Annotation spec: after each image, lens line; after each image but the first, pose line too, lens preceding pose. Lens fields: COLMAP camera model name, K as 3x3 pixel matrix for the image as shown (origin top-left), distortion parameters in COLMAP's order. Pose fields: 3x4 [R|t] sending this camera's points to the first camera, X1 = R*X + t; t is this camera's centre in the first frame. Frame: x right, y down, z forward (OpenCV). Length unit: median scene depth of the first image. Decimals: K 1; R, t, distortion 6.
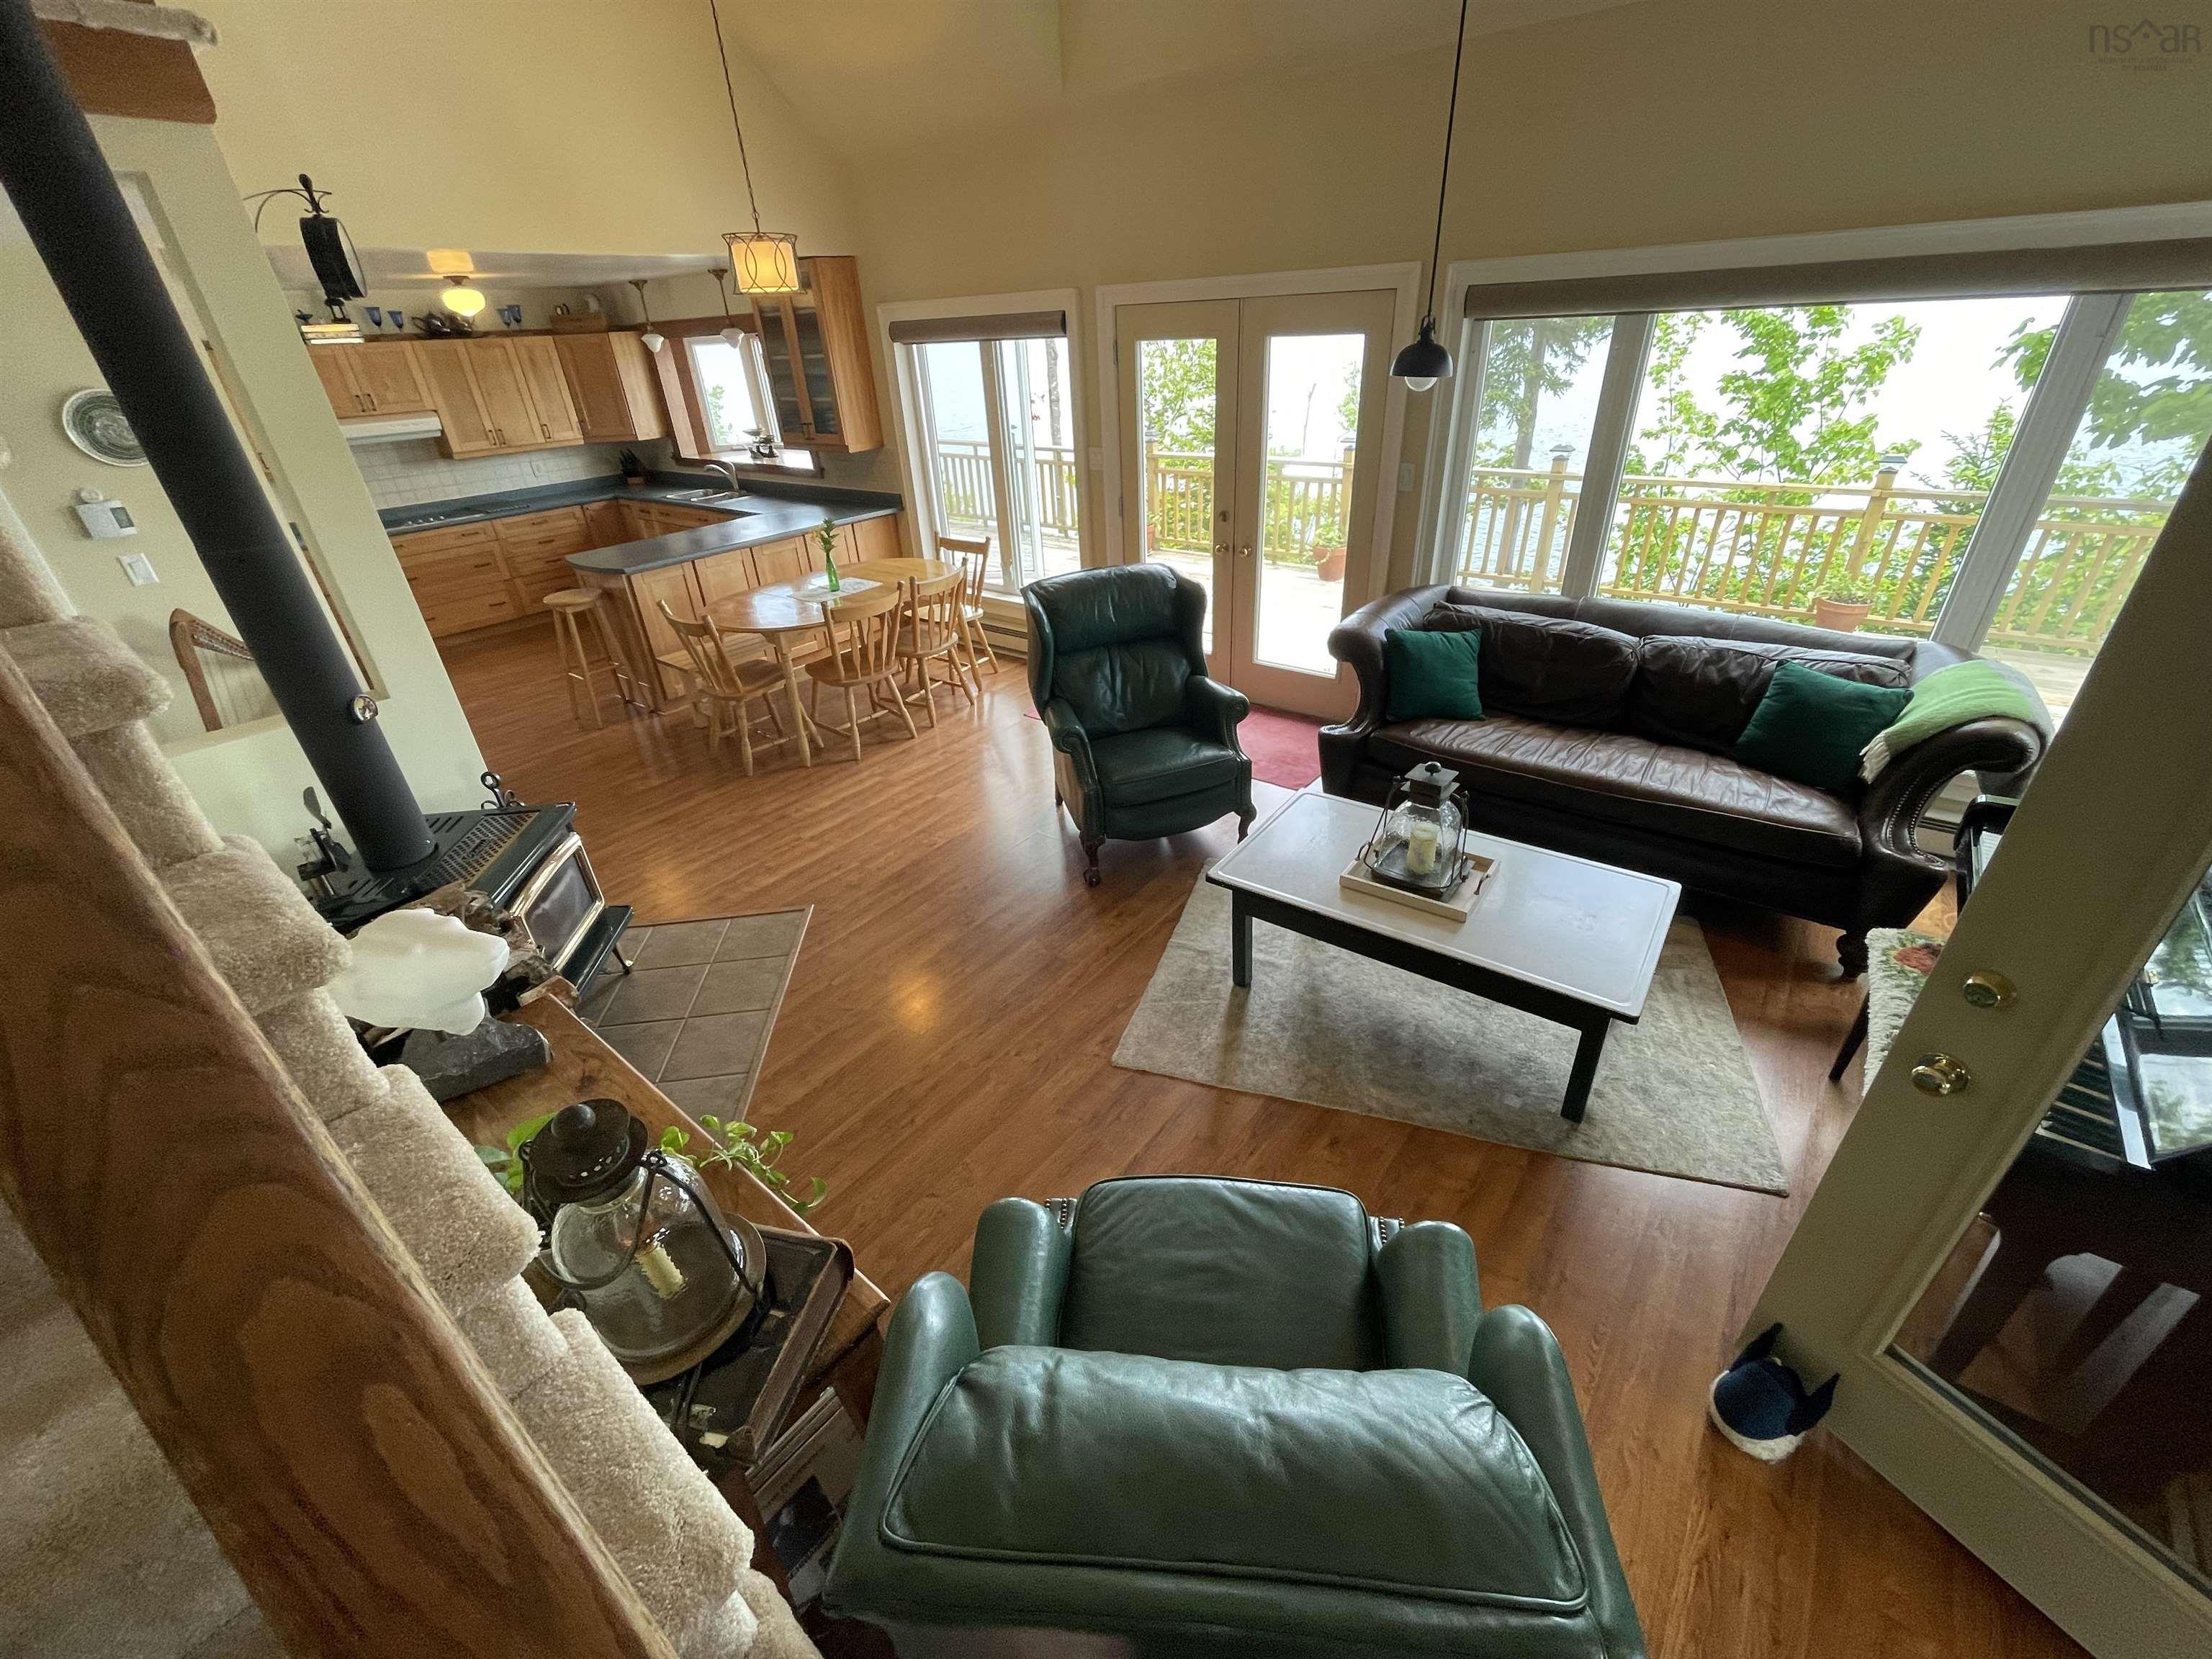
lens RADIAL K [[894.5, 0, 1111.1], [0, 894.5, 822.8], [0, 0, 1]] dist [-0.001531, -0.000175]
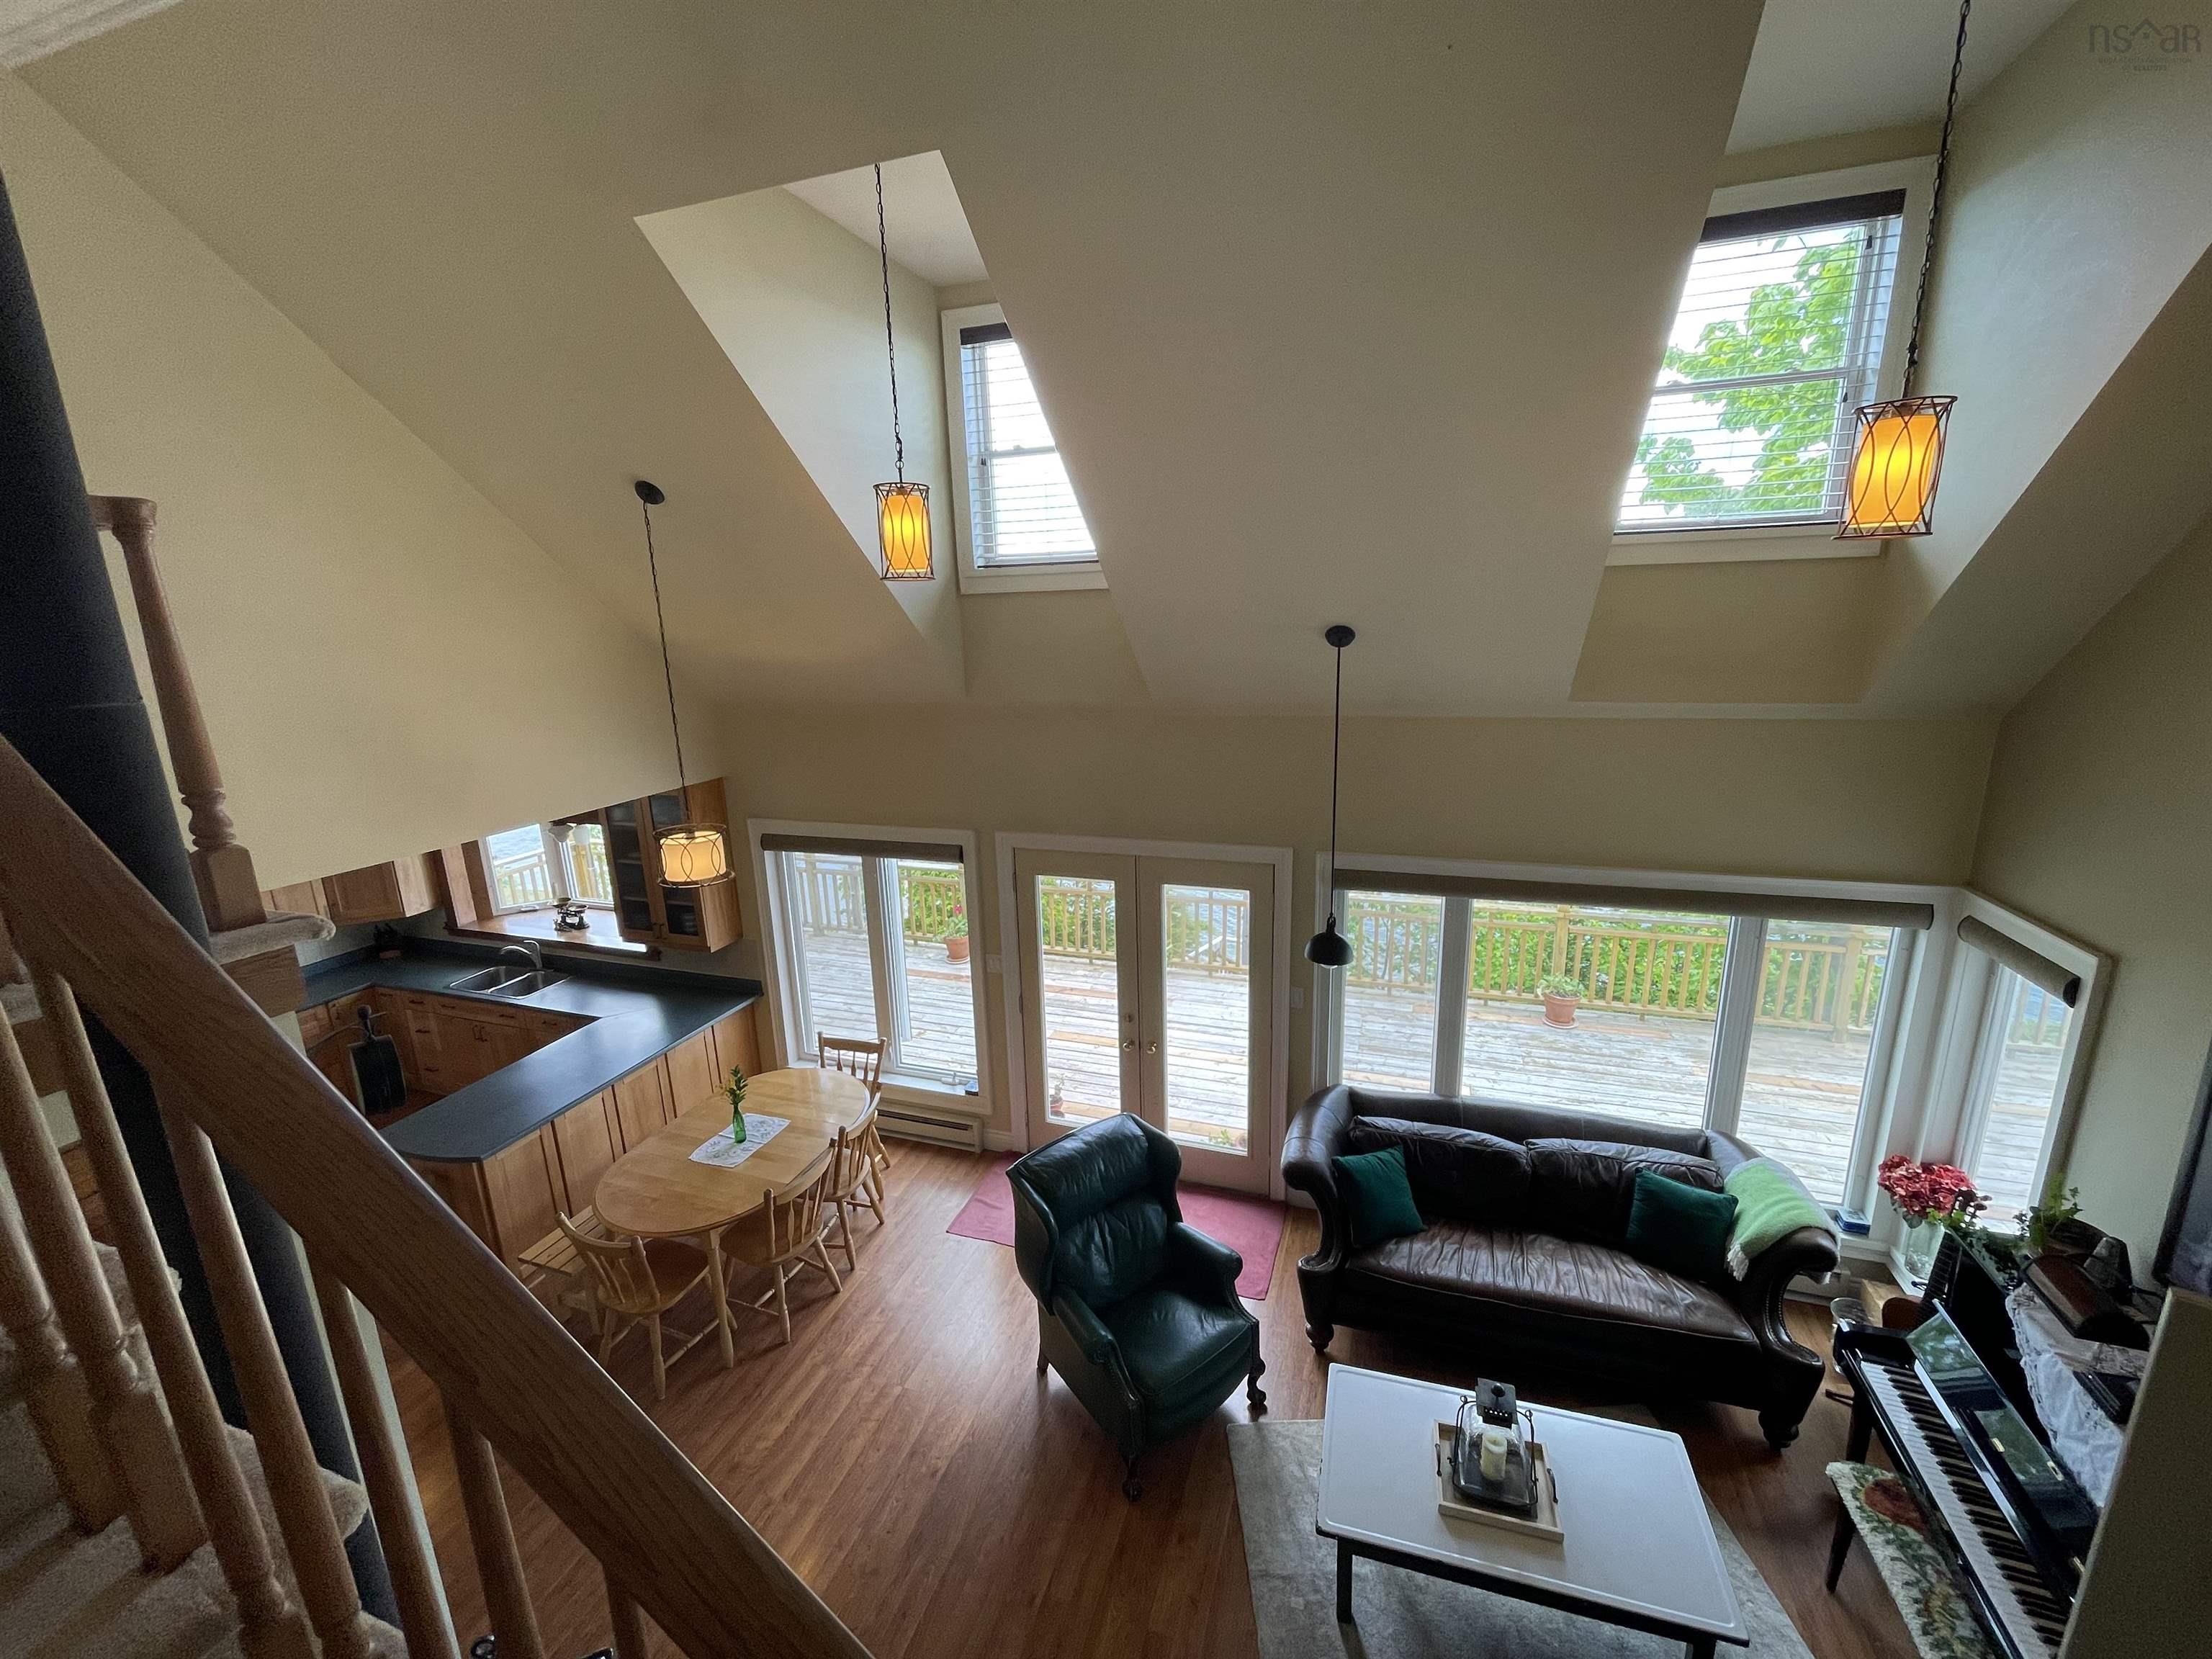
lens RADIAL K [[894.5, 0, 1111.1], [0, 894.5, 822.8], [0, 0, 1]] dist [-0.001531, -0.000175]
pose [[0.944844, -0.057260, 0.322477, -0.279591], [0.149476, 0.951467, -0.269011, -0.330870], [-0.291422, 0.302376, 0.907547, -0.080990]]
